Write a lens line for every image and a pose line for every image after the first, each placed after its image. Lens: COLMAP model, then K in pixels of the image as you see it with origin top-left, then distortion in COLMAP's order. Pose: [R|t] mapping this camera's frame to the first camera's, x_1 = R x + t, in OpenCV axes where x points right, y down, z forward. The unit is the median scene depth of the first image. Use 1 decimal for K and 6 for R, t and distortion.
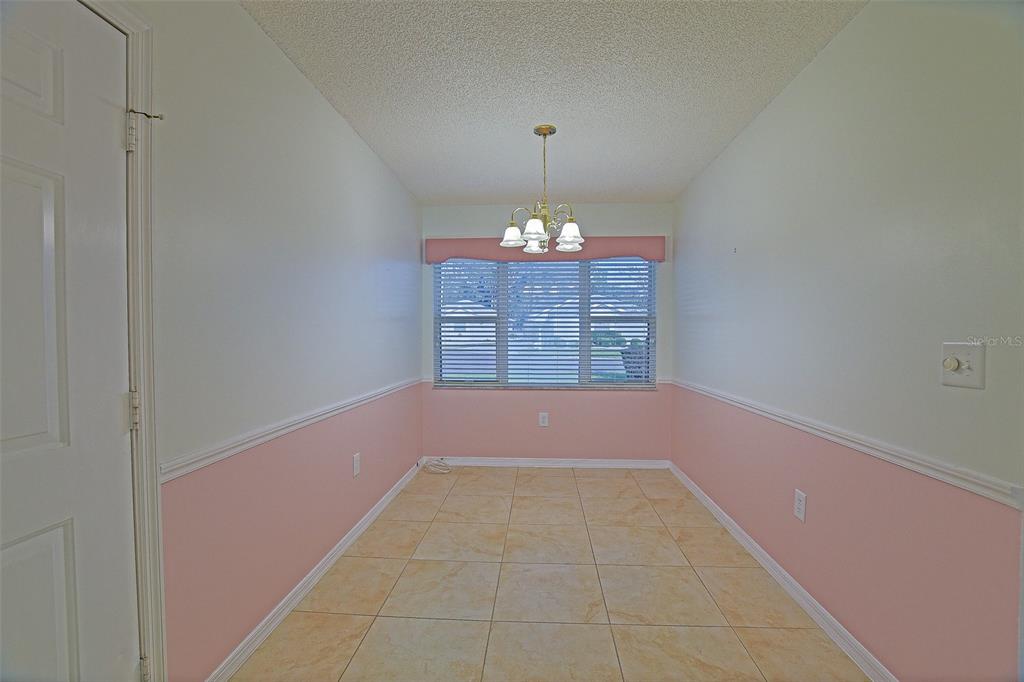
lens RADIAL K [[454.4, 0, 514.2], [0, 454.4, 344.7], [0, 0, 1]] dist [-0.023973, 0.000163]
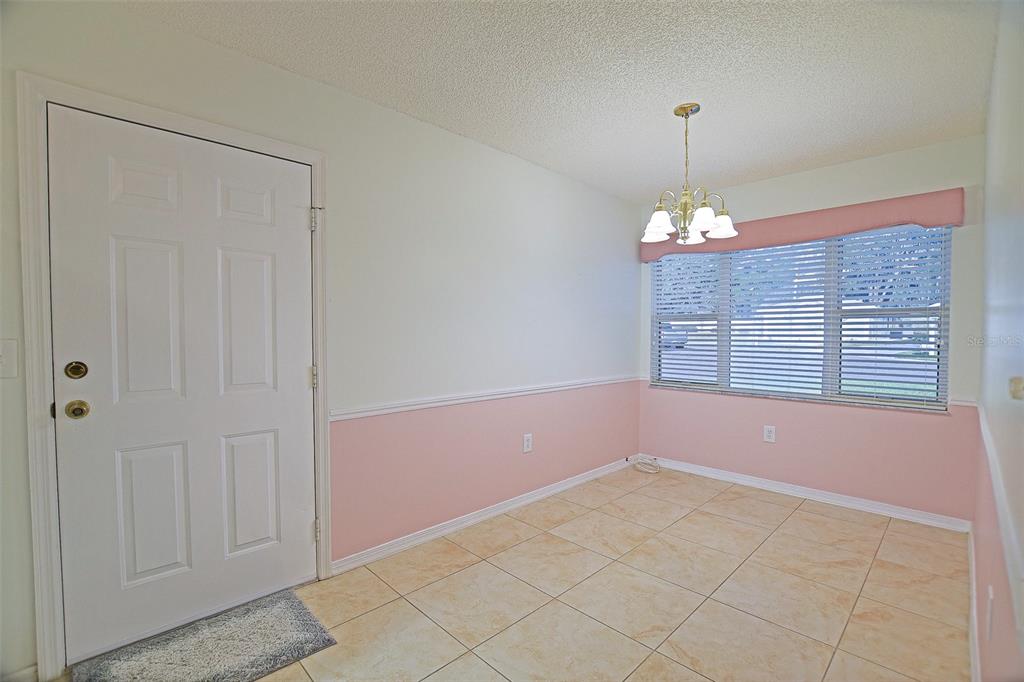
lens RADIAL K [[454.4, 0, 510.6], [0, 454.4, 343.3], [0, 0, 1]] dist [-0.023973, 0.000163]
pose [[0.740025, 0.015274, -0.672406, 0.292450], [-0.014264, 0.999874, 0.007014, -0.002726], [0.672428, 0.004400, 0.740150, 0.061215]]
